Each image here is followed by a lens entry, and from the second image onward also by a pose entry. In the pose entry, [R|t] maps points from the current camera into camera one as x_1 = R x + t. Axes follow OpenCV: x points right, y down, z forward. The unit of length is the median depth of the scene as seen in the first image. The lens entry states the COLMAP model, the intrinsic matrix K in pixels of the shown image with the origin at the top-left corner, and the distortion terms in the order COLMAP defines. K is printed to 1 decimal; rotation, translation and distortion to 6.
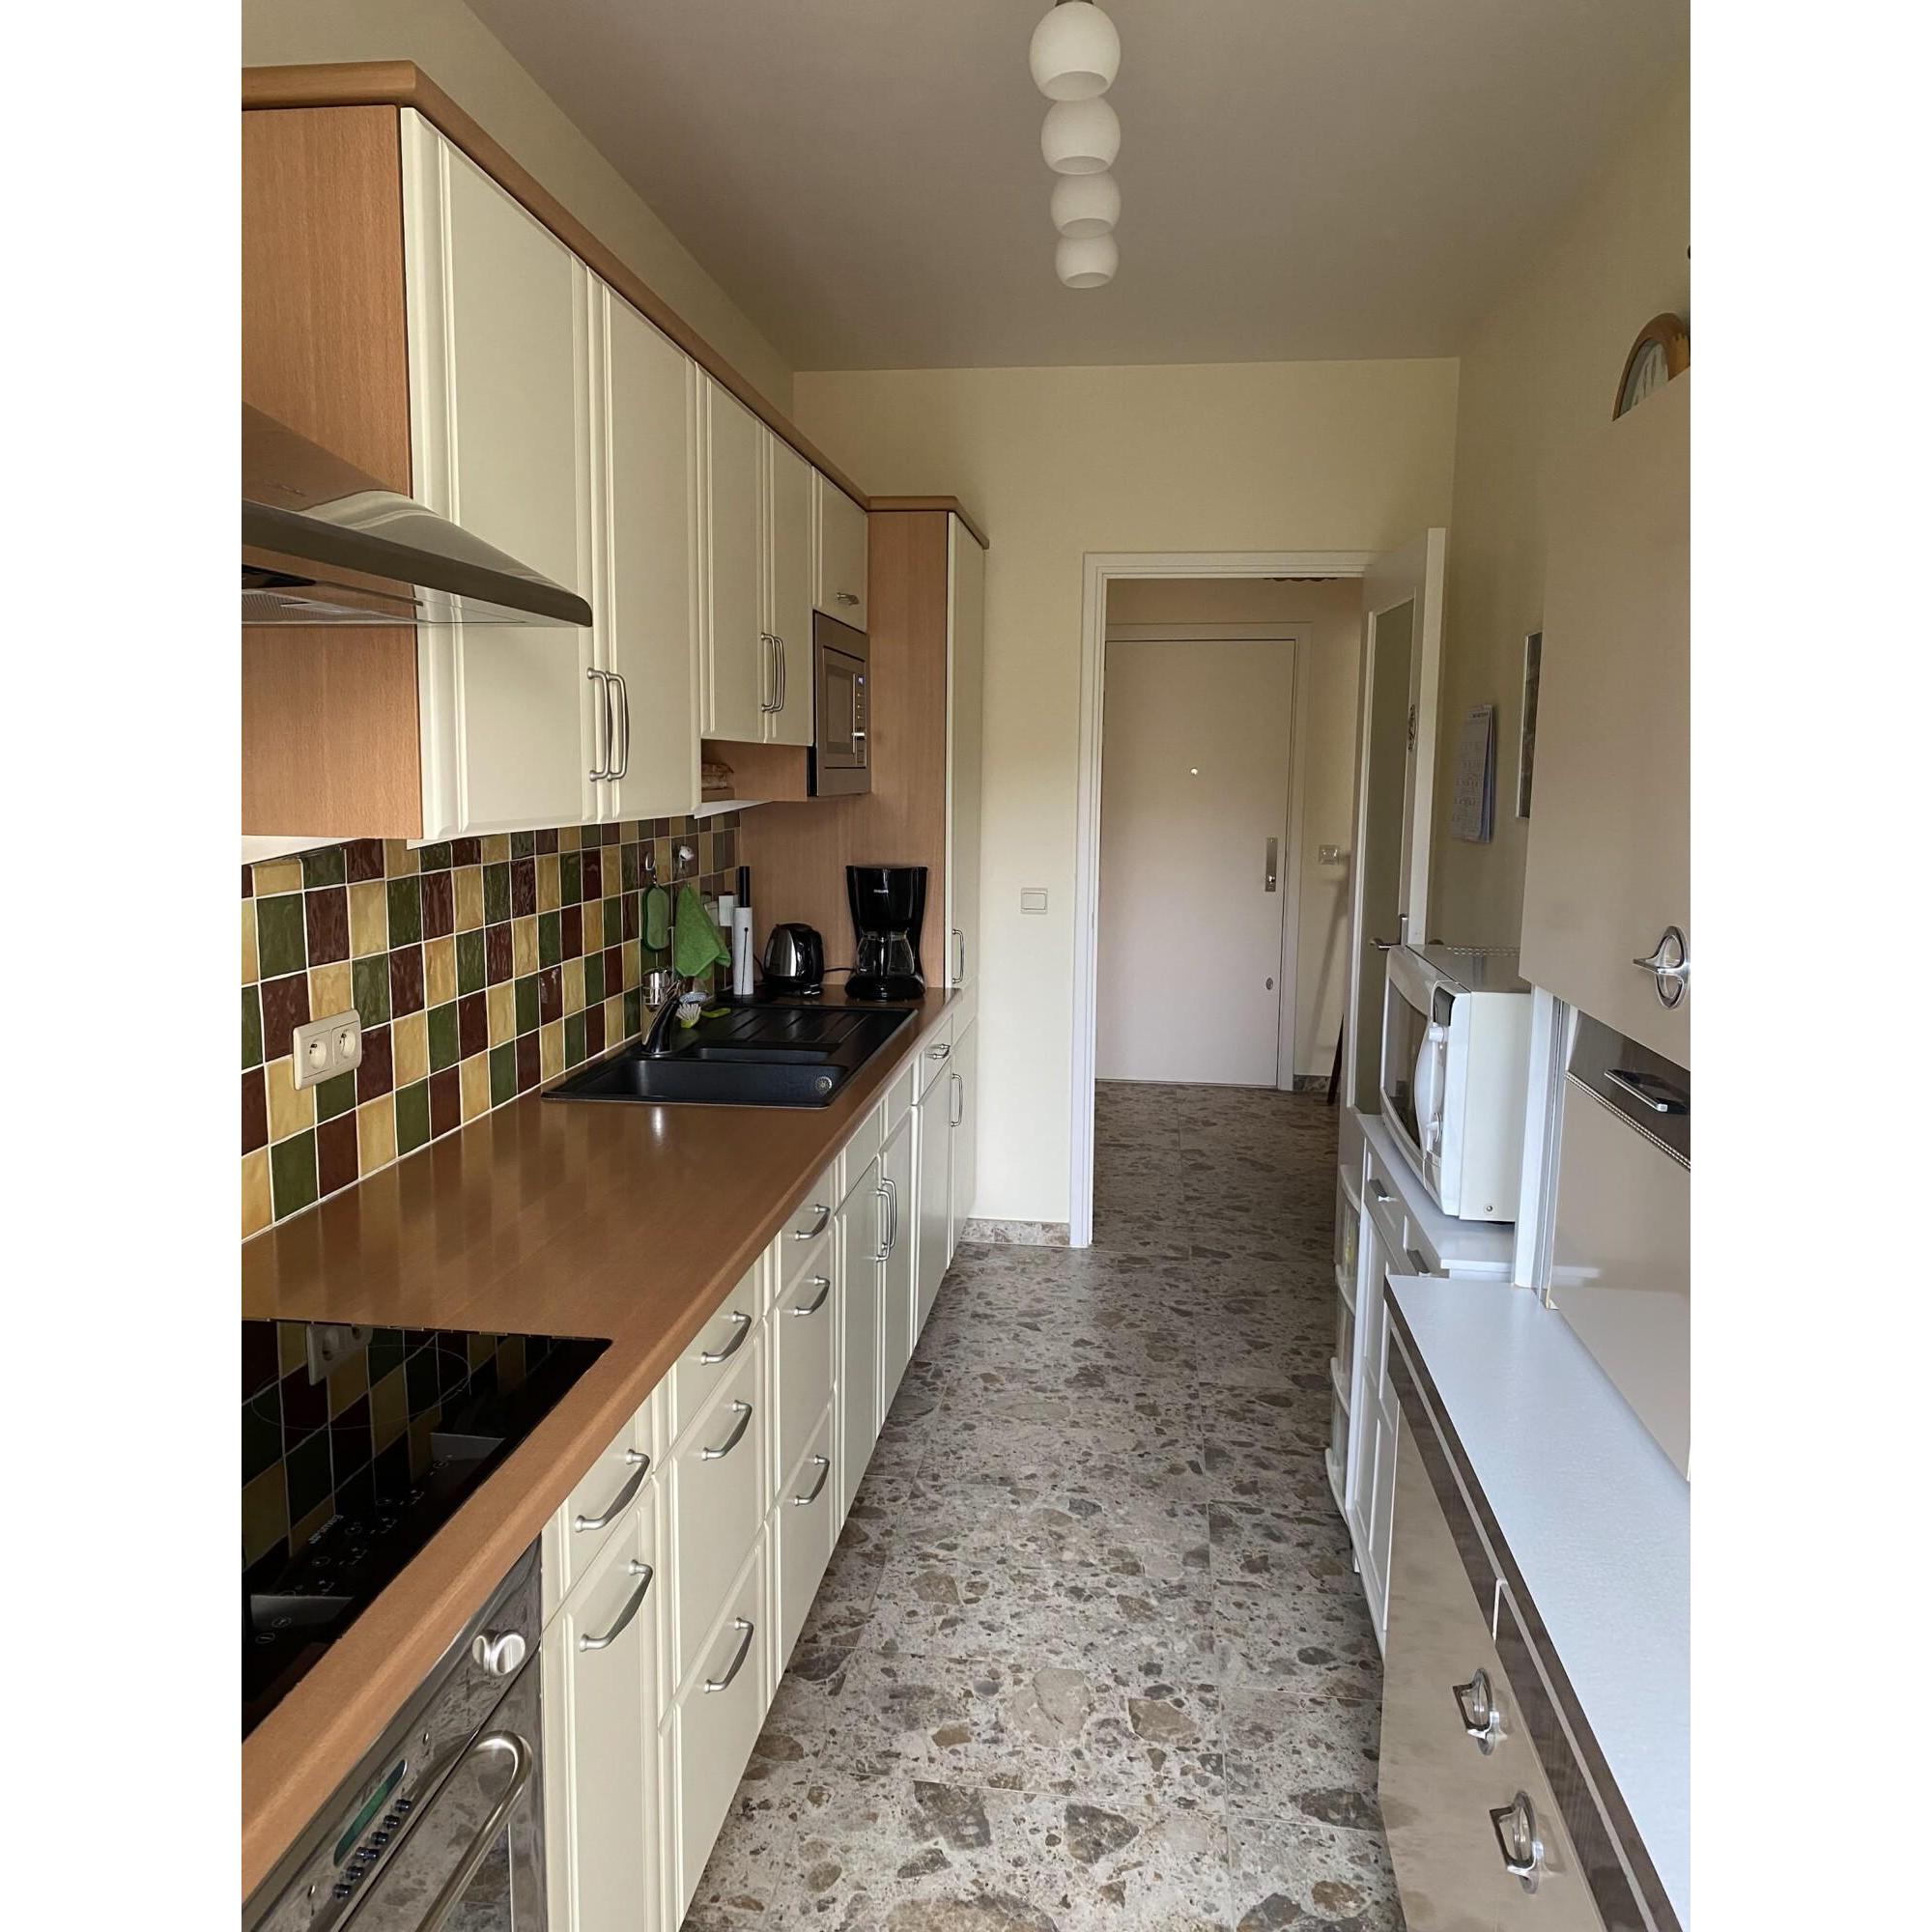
lens RADIAL K [[1480.6, 0, 984.8], [0, 1480.6, 970.6], [0, 0, 1]] dist [0.030906, -0.045009]
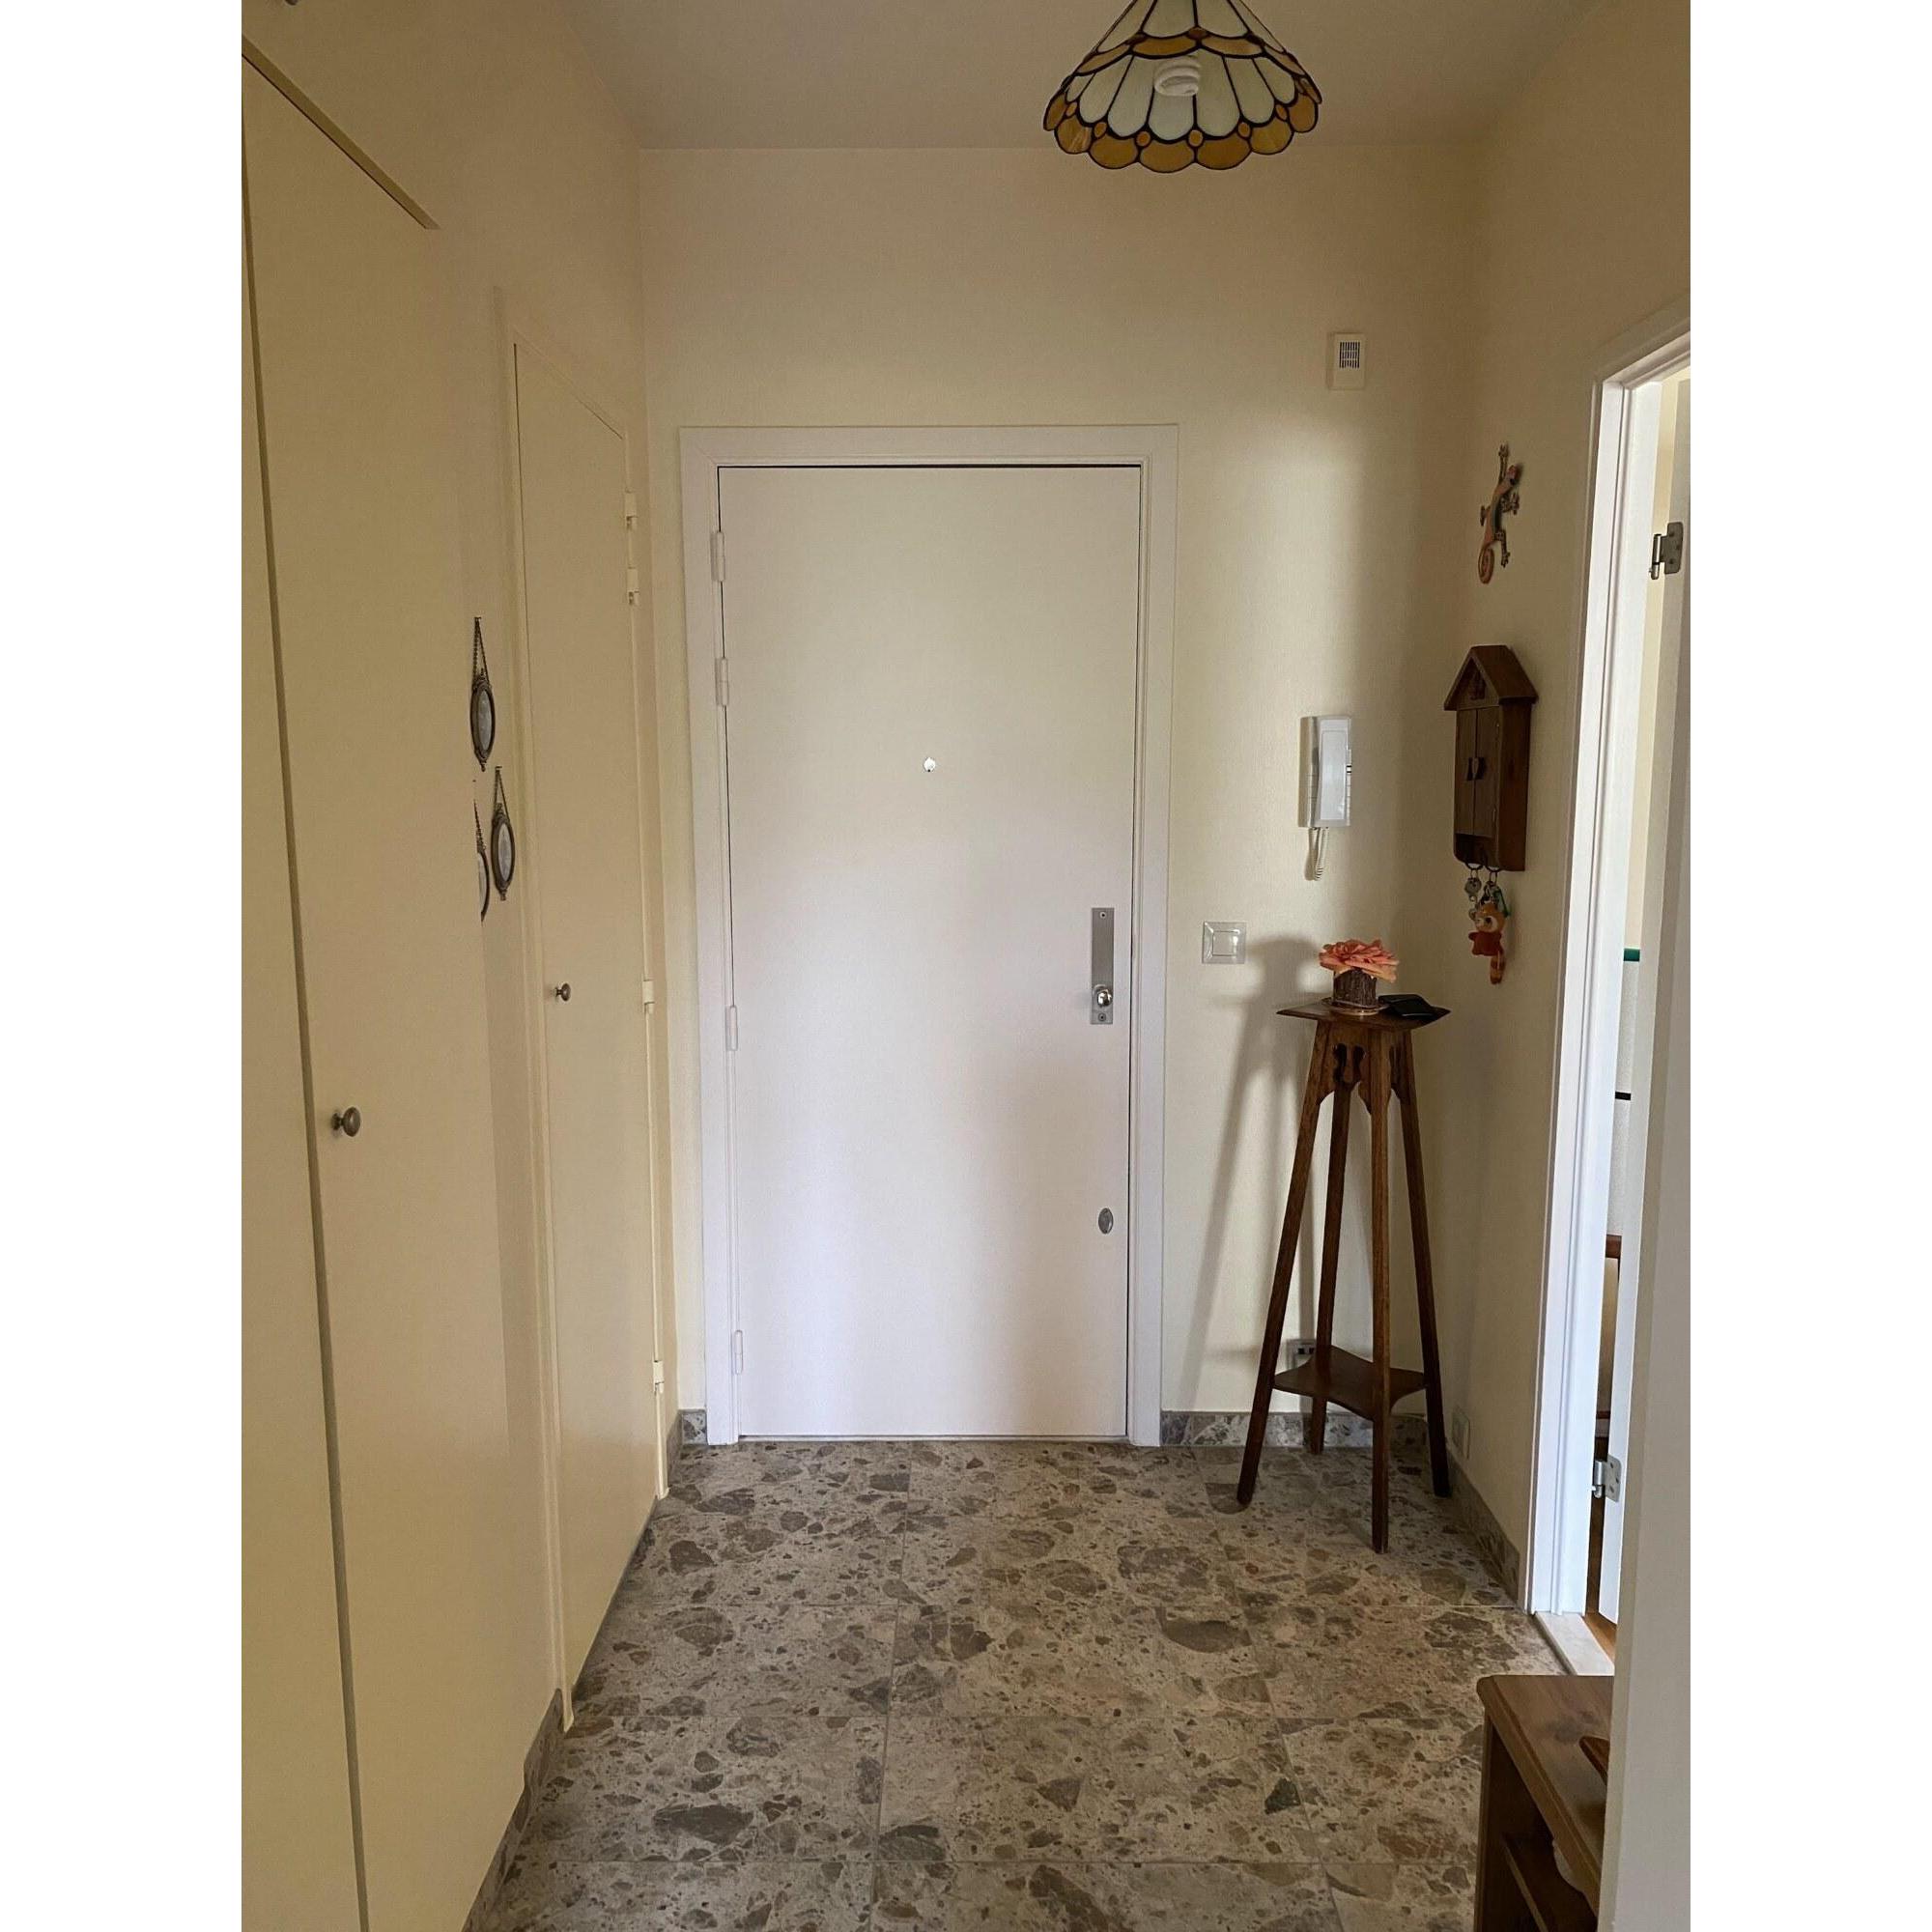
lens RADIAL K [[1480.6, 0, 984.8], [0, 1480.6, 970.6], [0, 0, 1]] dist [0.030906, -0.045009]
pose [[0.993463, -0.030391, 0.110033, 0.105477], [0.029597, 0.999523, 0.008845, -0.076431], [-0.110249, -0.005530, 0.993889, 0.540666]]
